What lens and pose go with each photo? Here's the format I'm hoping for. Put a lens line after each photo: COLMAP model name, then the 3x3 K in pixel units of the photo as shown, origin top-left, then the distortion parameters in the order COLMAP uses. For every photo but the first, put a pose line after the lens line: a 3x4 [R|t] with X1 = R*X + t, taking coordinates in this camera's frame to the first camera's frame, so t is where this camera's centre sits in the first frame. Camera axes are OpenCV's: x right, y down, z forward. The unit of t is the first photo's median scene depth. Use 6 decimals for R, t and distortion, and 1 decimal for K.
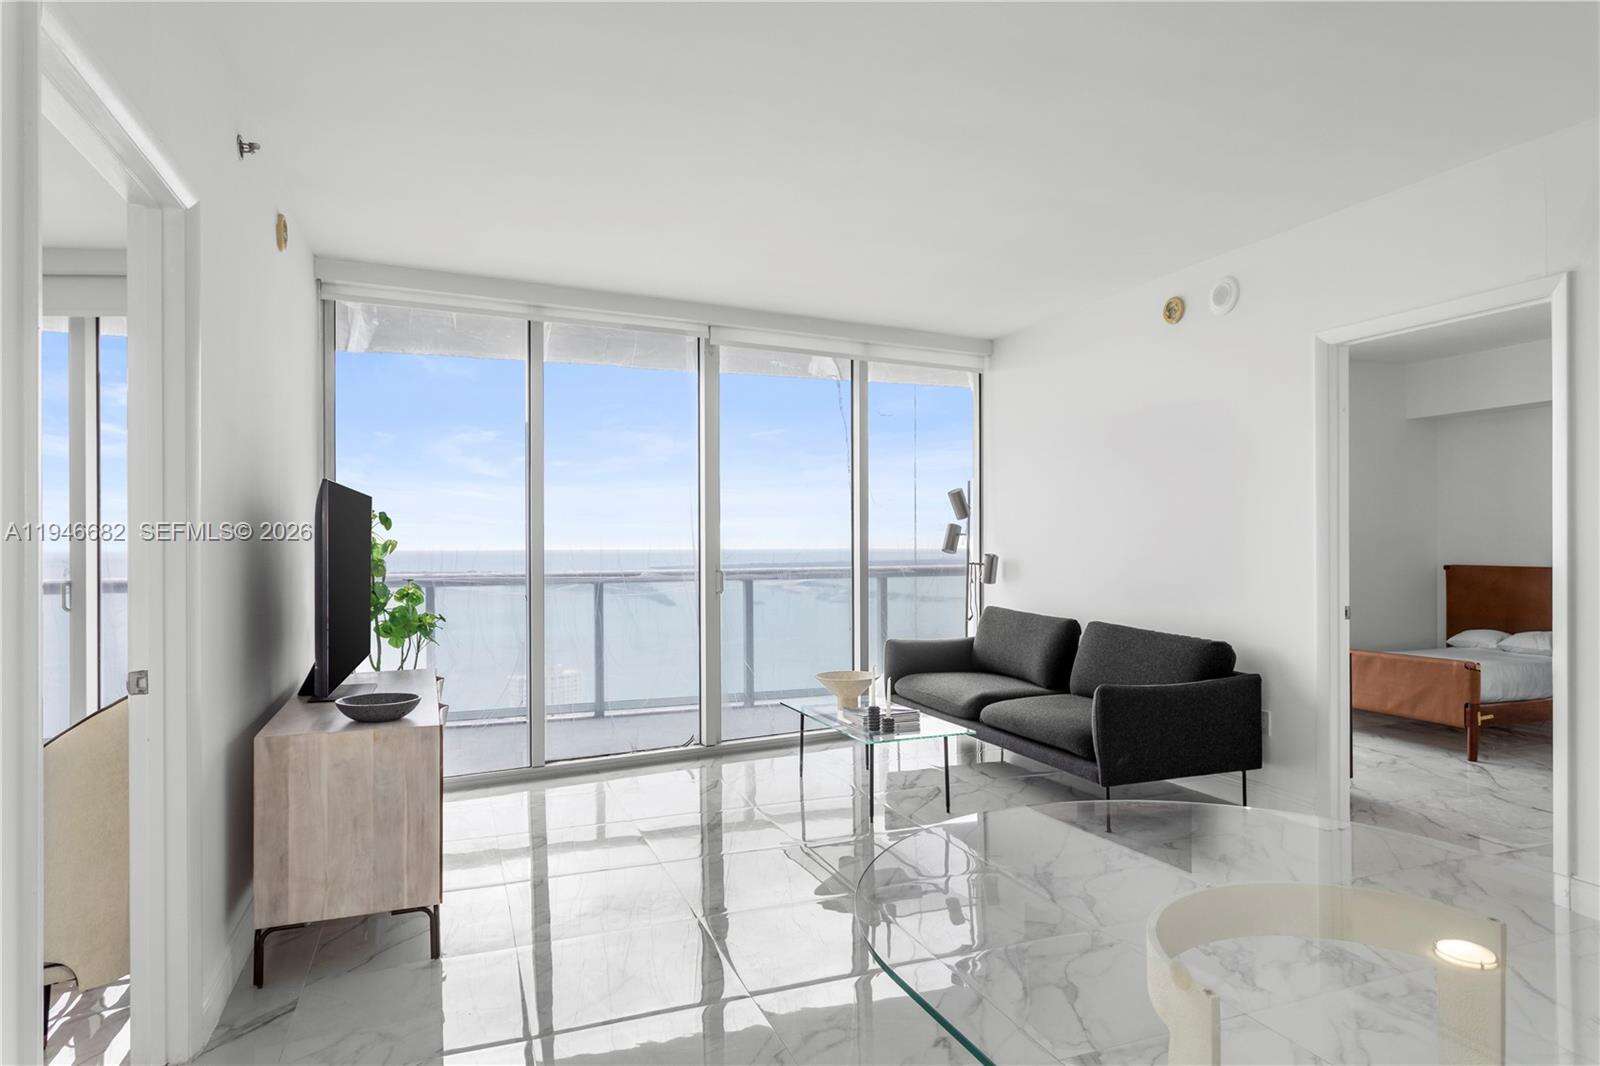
lens RADIAL K [[935.4, 0, 809.3], [0, 935.4, 532.6], [0, 0, 1]] dist [-0.010016, 0.005251]
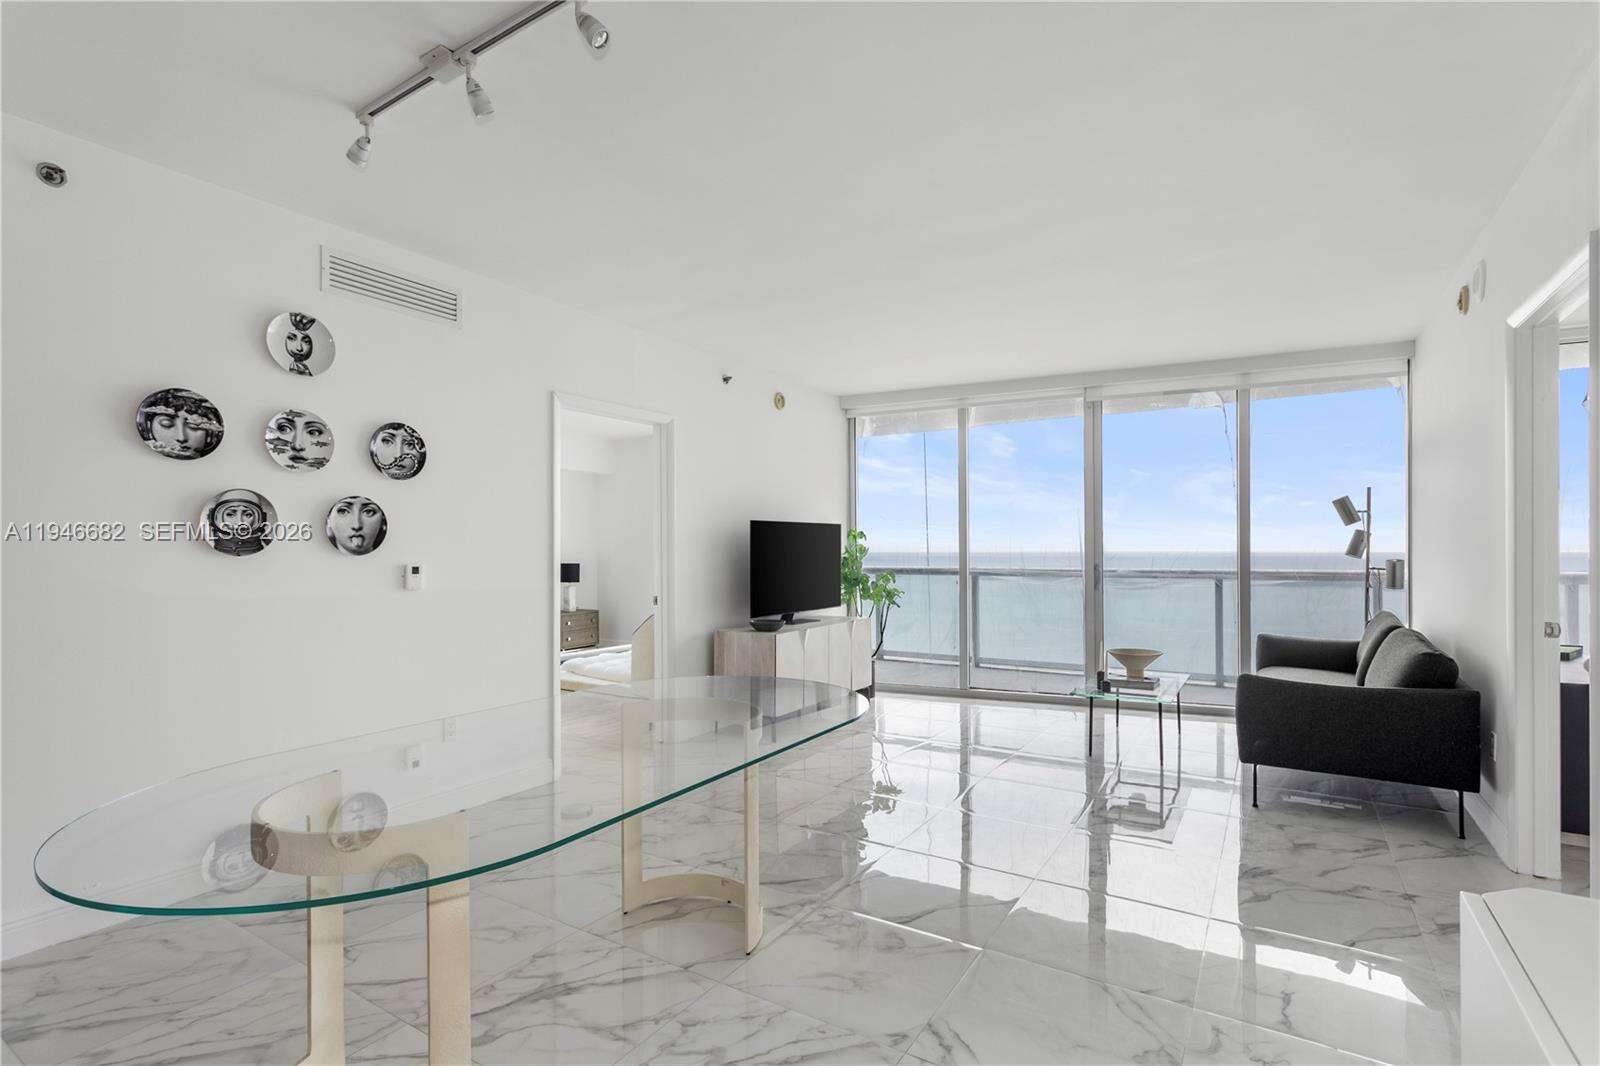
lens RADIAL K [[765.6, 0, 802.1], [0, 765.6, 543.7], [0, 0, 1]] dist [0.010849, -0.000068]
pose [[0.597966, -0.003082, -0.801515, 0.618328], [0.010460, 0.999937, 0.003959, -0.004841], [0.801453, -0.010751, 0.597961, 0.002671]]
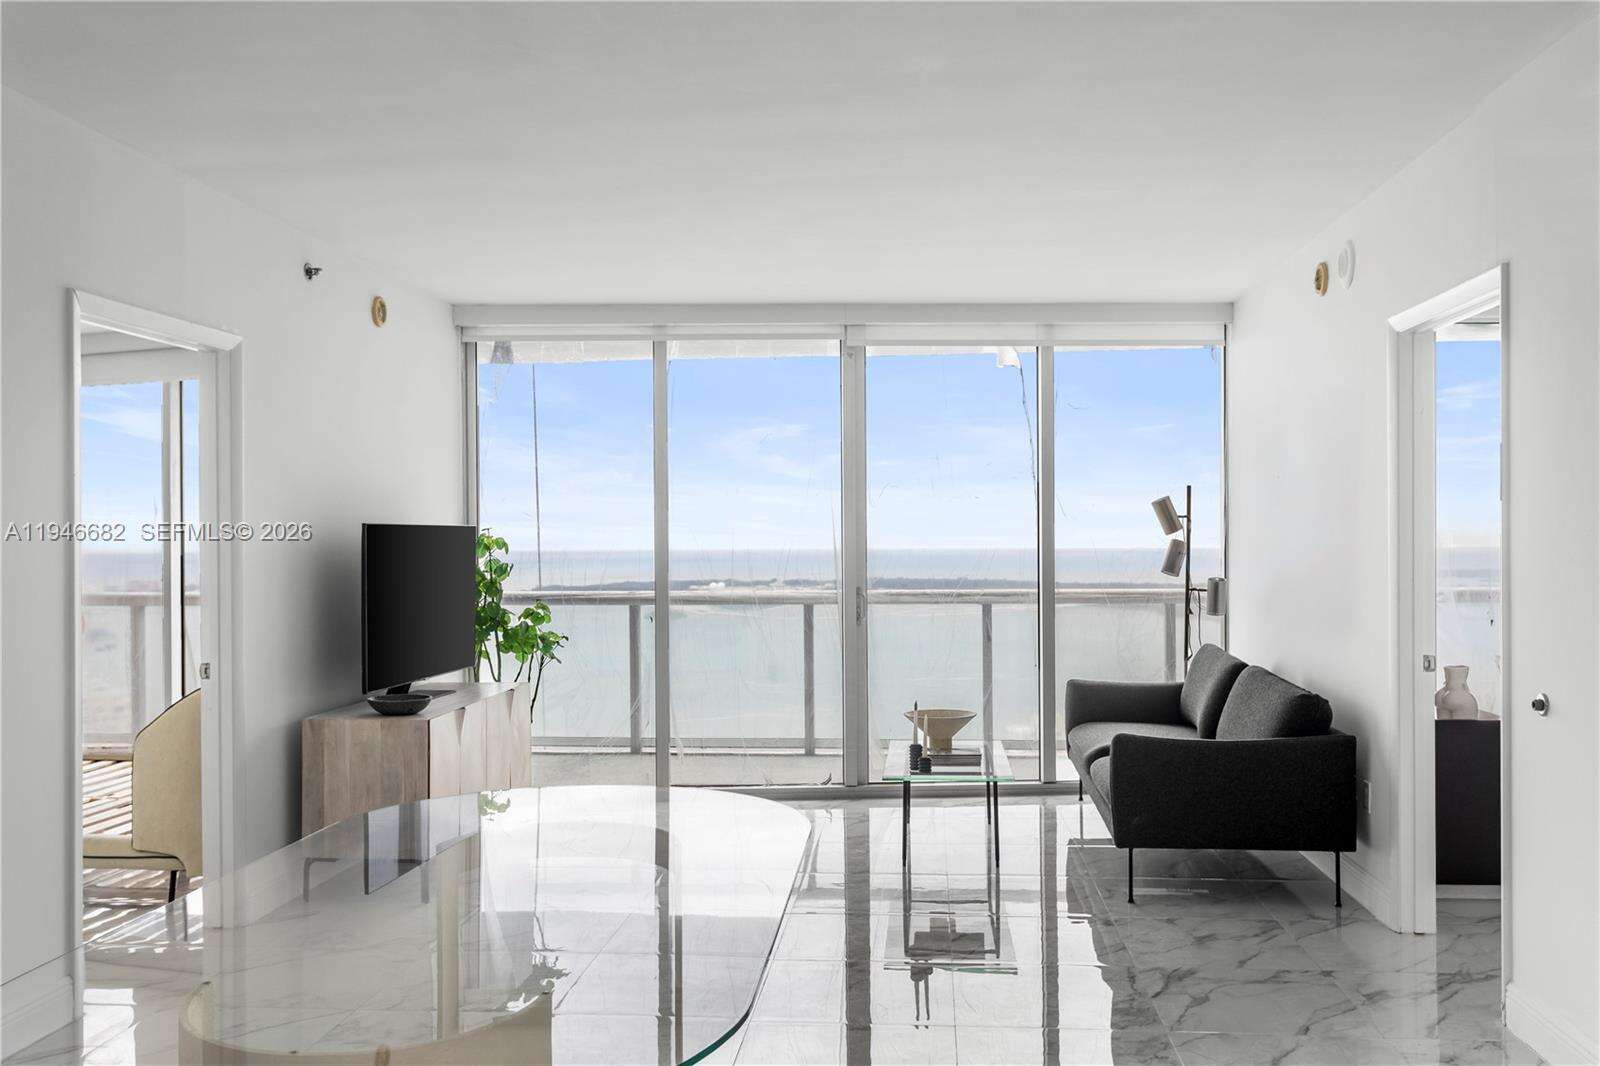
lens RADIAL K [[1380.4, 0, 805.4], [0, 1380.4, 529.7], [0, 0, 1]] dist [0.003254, 0.019582]
pose [[0.894361, -0.004641, -0.447323, 0.527518], [0.006930, 0.999970, 0.003480, -0.031333], [0.447293, -0.006213, 0.894366, -0.256672]]
